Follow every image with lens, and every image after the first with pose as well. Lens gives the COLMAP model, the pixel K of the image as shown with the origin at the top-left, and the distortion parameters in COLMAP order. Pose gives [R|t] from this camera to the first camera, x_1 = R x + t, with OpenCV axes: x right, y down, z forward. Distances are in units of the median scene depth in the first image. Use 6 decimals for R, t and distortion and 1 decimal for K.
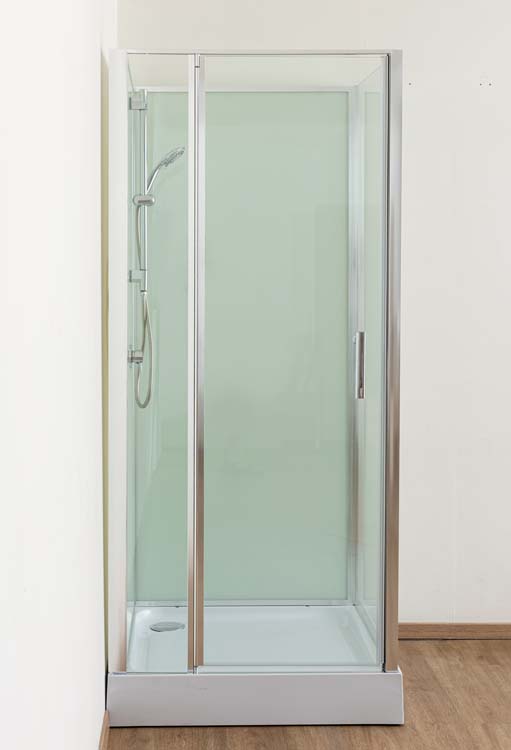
lens RADIAL K [[1363.5, 0, 254.8], [0, 1363.5, 374.0], [0, 0, 1]] dist [0.085180, 0.000000]
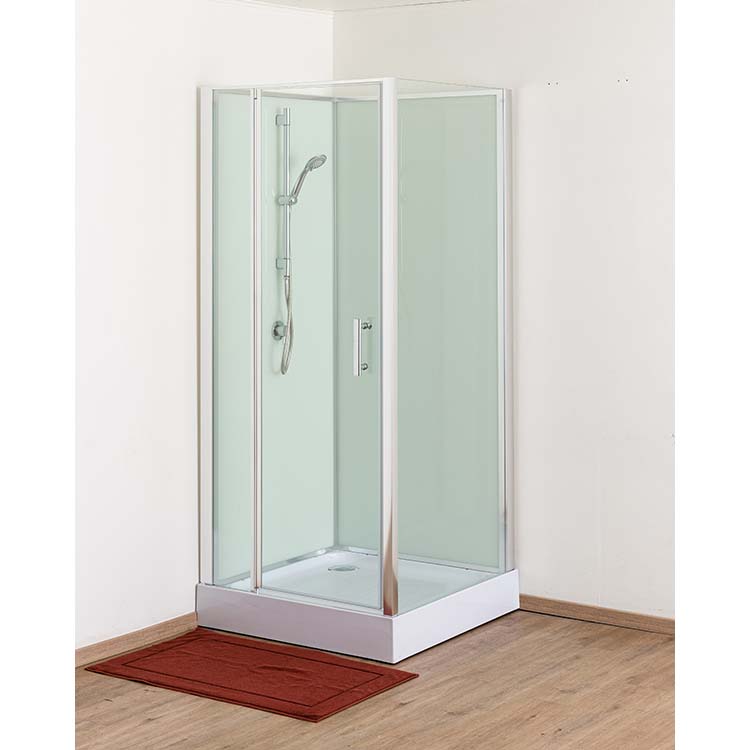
lens RADIAL K [[1605.1, 0, 374.8], [0, 1605.1, 378.8], [0, 0, 1]] dist [0.172567, 0.000000]
pose [[0.802781, 0.061254, -0.593120, 0.758331], [-0.052417, 0.998108, 0.032133, -0.019444], [0.593966, 0.005293, 0.804473, -0.075591]]
